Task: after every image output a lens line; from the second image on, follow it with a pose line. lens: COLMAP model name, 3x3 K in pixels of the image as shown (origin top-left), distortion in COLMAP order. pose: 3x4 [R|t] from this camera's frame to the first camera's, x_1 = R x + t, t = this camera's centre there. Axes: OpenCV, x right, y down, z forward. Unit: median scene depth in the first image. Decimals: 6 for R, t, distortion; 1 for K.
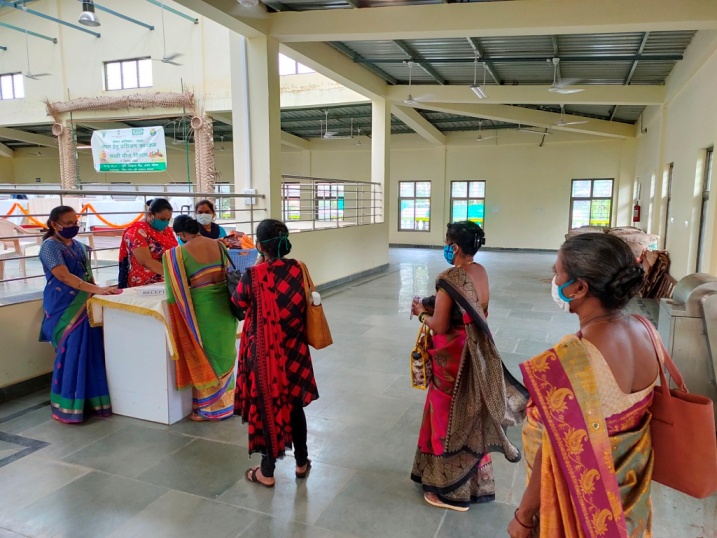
lens RADIAL K [[527.6, 0, 359.5], [0, 527.6, 271.5], [0, 0, 1]] dist [0.077073, -0.034643]
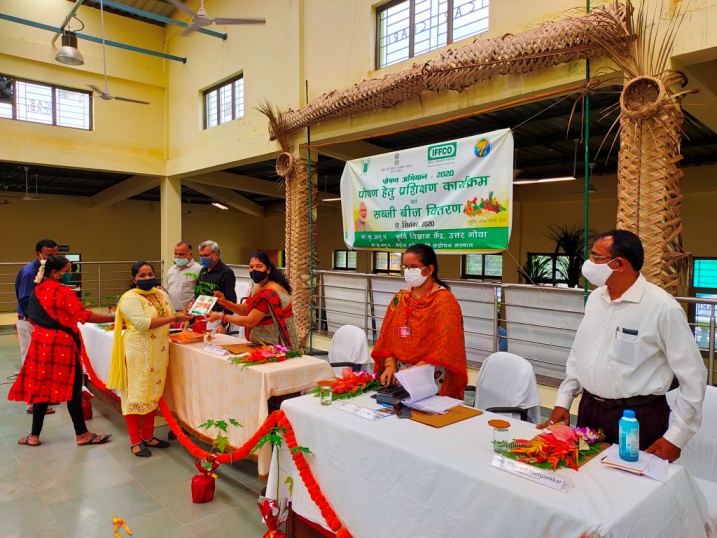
lens RADIAL K [[527.6, 0, 363.9], [0, 527.6, 271.2], [0, 0, 1]] dist [0.077073, -0.034643]
pose [[0.904411, 0.019250, -0.426229, -0.291683], [-0.054938, 0.995920, -0.071594, -0.139139], [0.423111, 0.088166, 0.901778, 0.619669]]
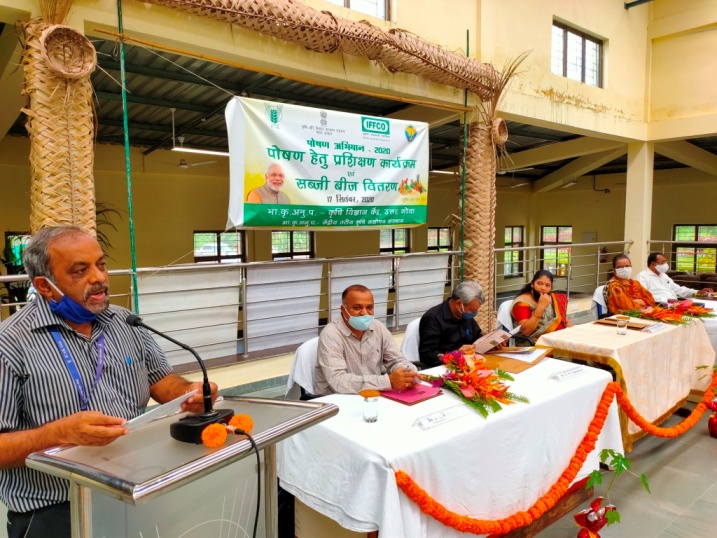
lens RADIAL K [[527.6, 0, 355.9], [0, 527.6, 270.1], [0, 0, 1]] dist [0.077073, -0.034643]
pose [[0.473192, -0.101710, 0.875068, -0.758819], [0.115776, 0.991877, 0.052682, -0.175861], [-0.873319, 0.076383, 0.481124, 0.820934]]
